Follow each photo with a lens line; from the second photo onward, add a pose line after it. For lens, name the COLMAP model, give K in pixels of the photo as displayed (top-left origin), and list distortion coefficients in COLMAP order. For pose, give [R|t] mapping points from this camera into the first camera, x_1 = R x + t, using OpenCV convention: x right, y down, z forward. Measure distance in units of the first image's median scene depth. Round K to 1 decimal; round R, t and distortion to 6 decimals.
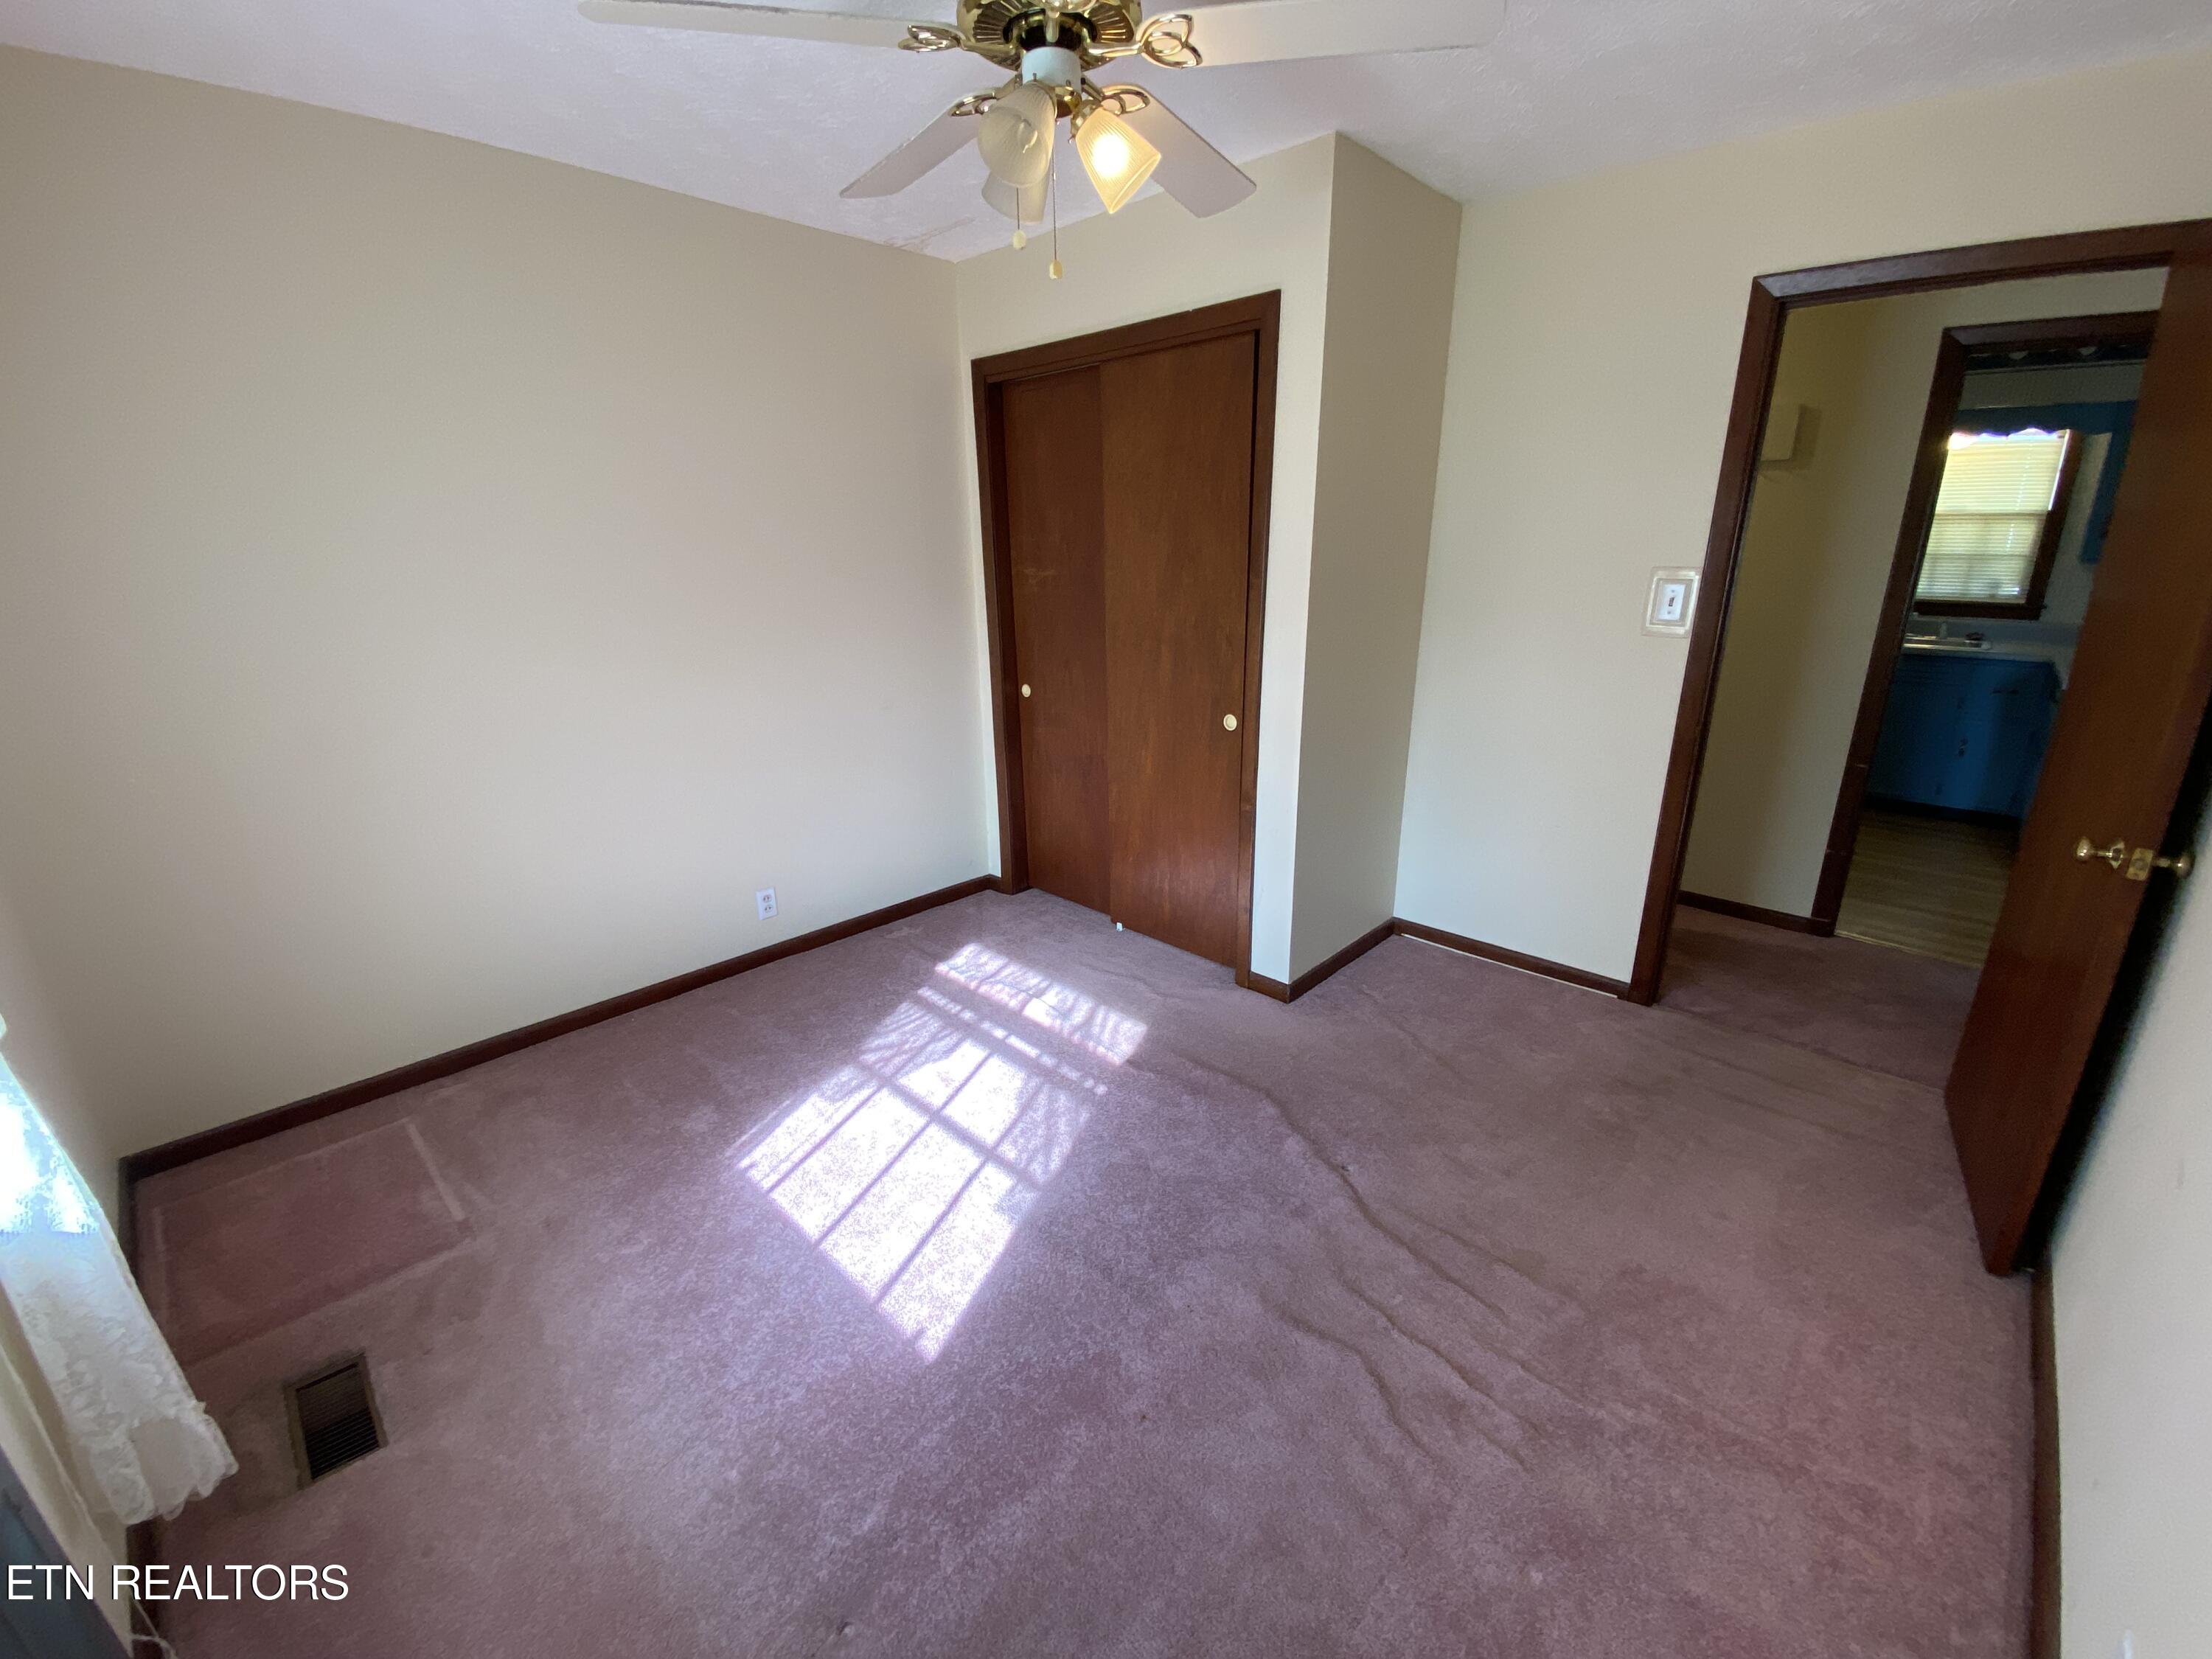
lens RADIAL K [[893.4, 0, 1106.0], [0, 893.4, 829.5], [0, 0, 1]] dist [0.000595, -0.000027]
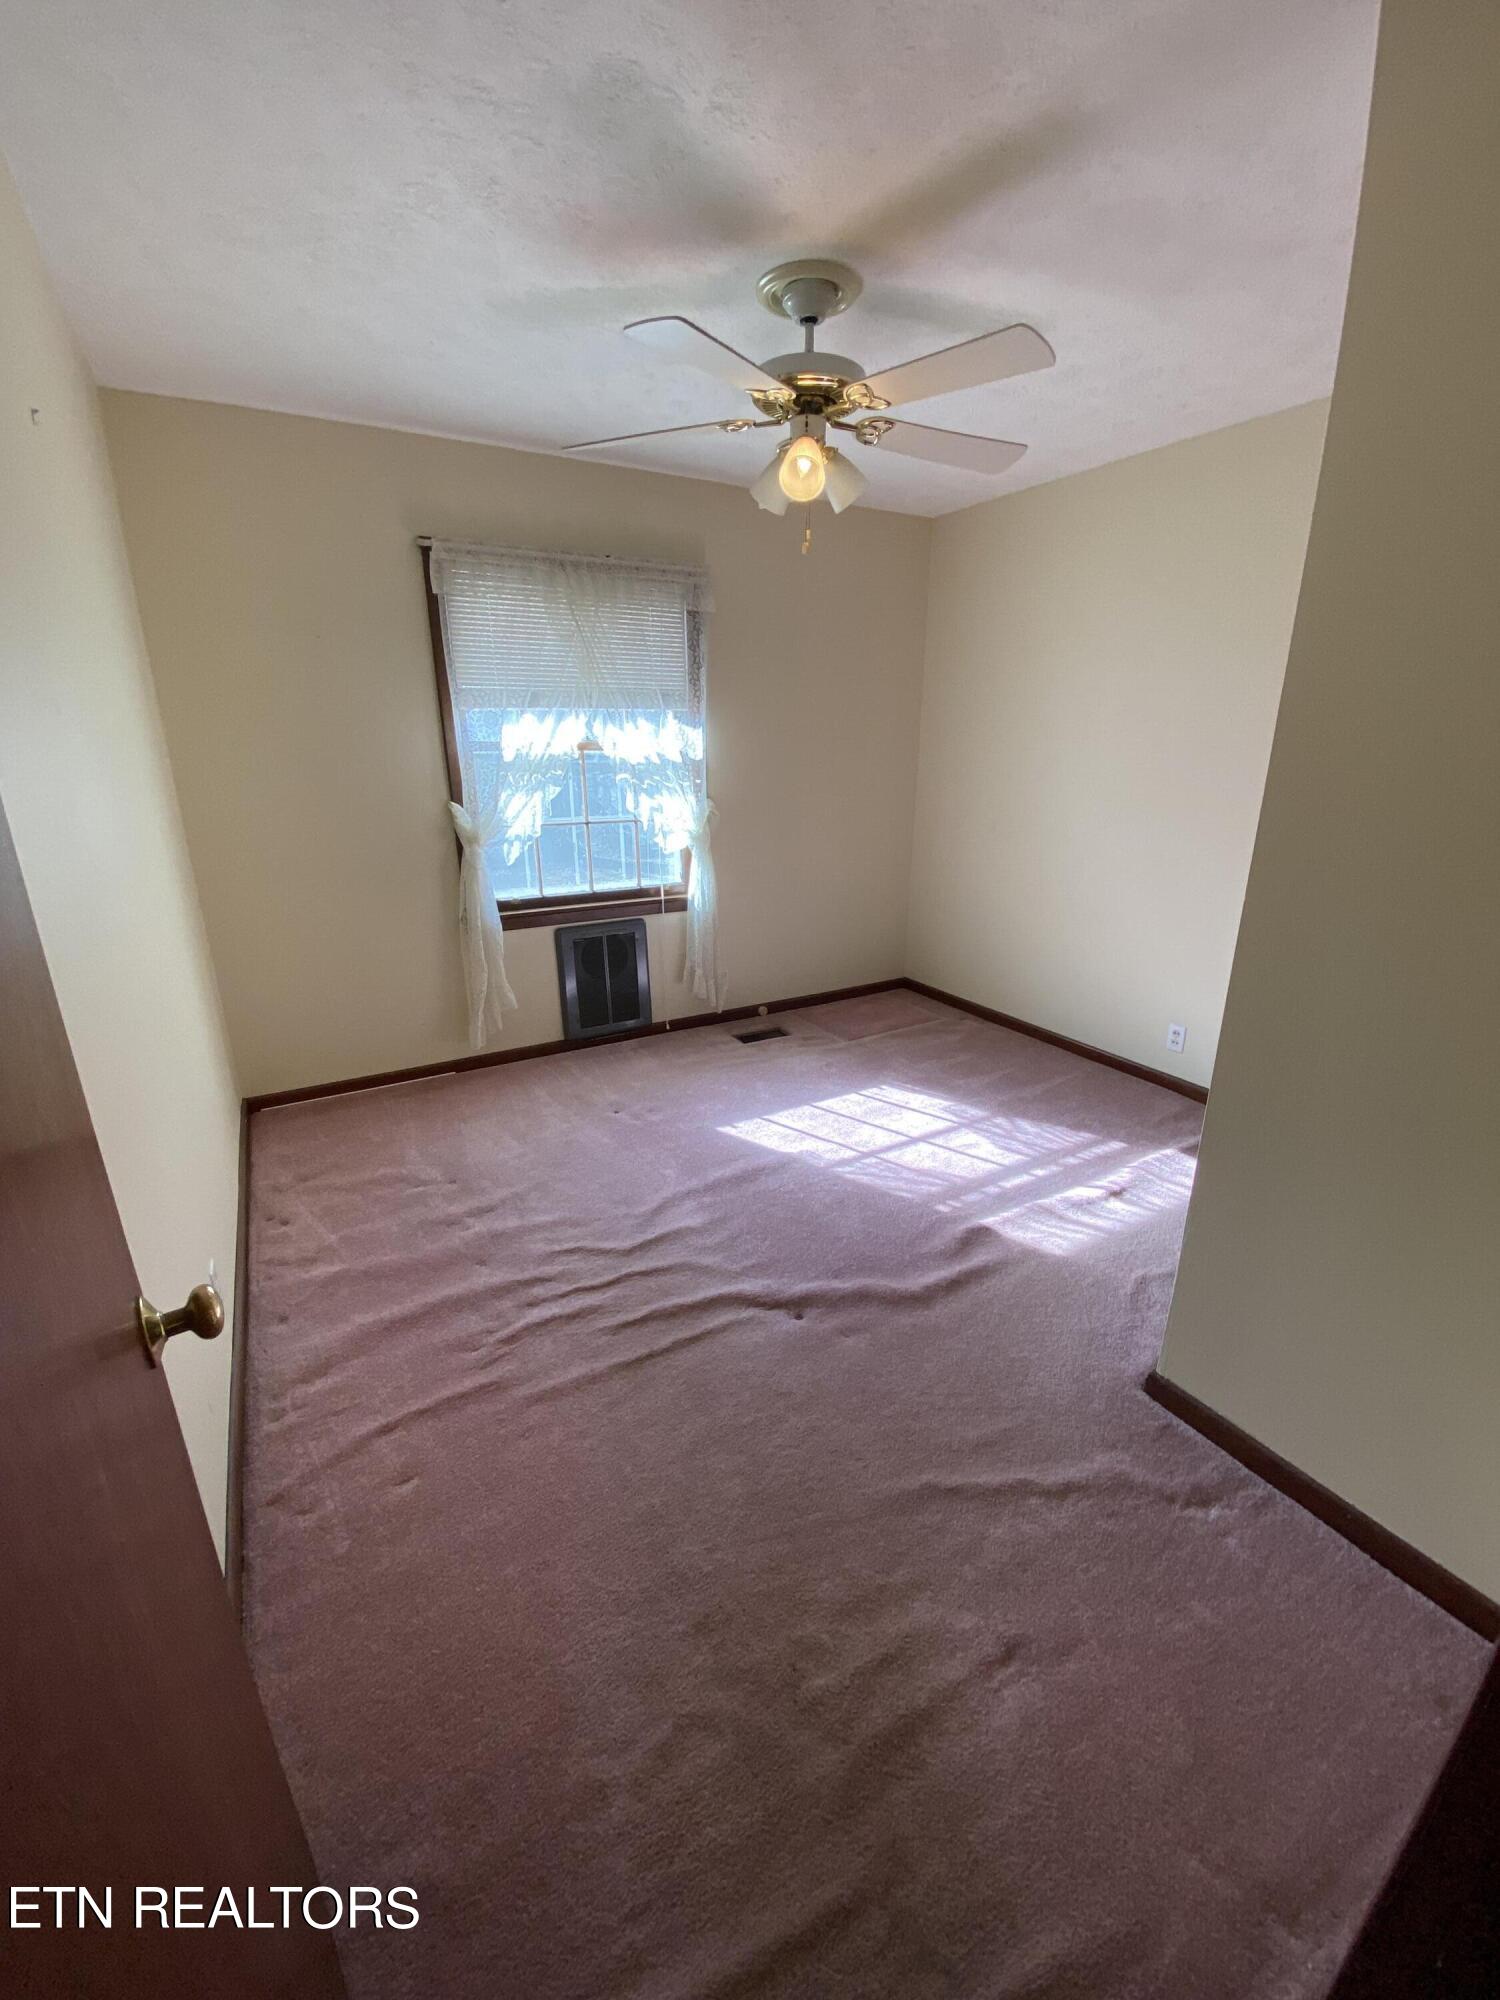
lens RADIAL K [[807.8, 0, 750.0], [0, 807.8, 1000.0], [0, 0, 1]] dist [0.000595, -0.000027]
pose [[-0.294082, 0.312283, -0.903325, 0.884197], [-0.268200, 0.880182, 0.391597, -0.275738], [0.917379, 0.357433, -0.175091, 0.816028]]
